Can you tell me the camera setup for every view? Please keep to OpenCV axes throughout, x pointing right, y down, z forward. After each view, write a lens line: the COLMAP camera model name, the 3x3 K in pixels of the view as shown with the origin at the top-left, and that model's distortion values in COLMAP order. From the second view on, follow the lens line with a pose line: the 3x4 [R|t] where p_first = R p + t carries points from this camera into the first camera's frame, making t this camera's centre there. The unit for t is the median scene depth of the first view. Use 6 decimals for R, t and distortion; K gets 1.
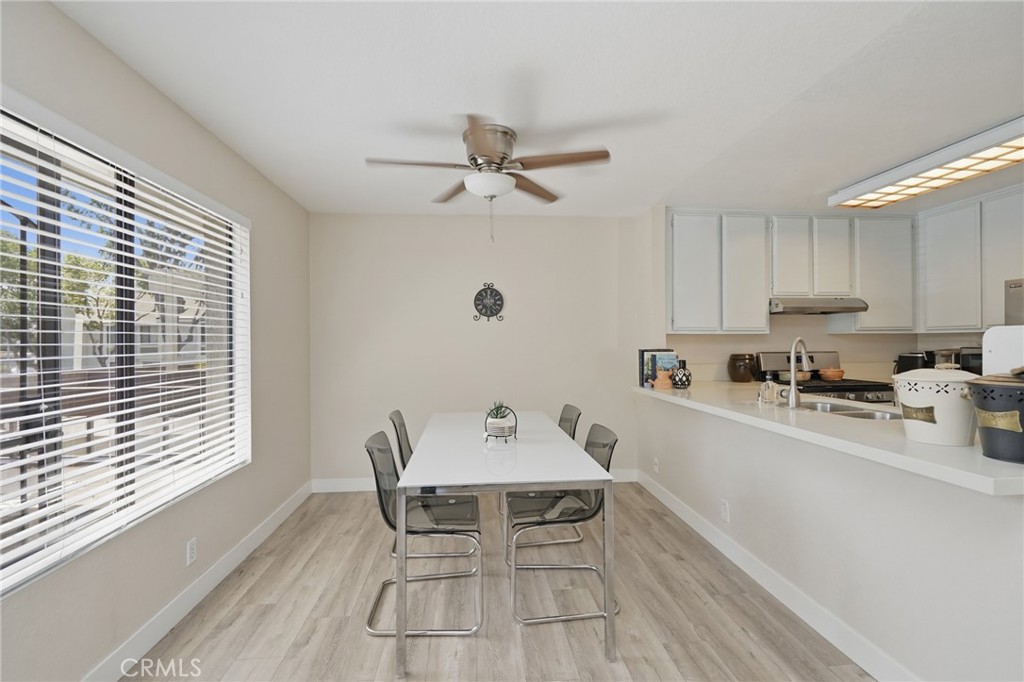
lens RADIAL K [[475.4, 0, 510.6], [0, 475.4, 339.6], [0, 0, 1]] dist [0.002388, -0.000165]
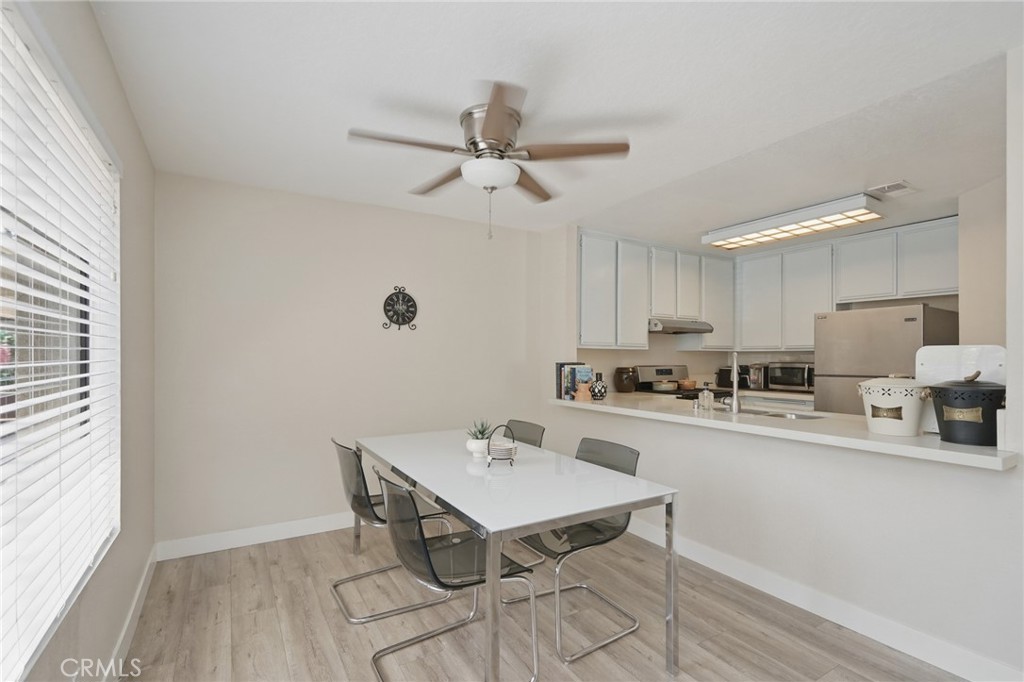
lens RADIAL K [[475.2, 0, 515.0], [0, 475.2, 352.6], [0, 0, 1]] dist [0.003871, -0.000123]
pose [[0.897511, 0.014416, 0.440757, -0.272940], [-0.013248, 0.999896, -0.005726, 0.006258], [-0.440794, -0.000700, 0.897608, 0.129675]]
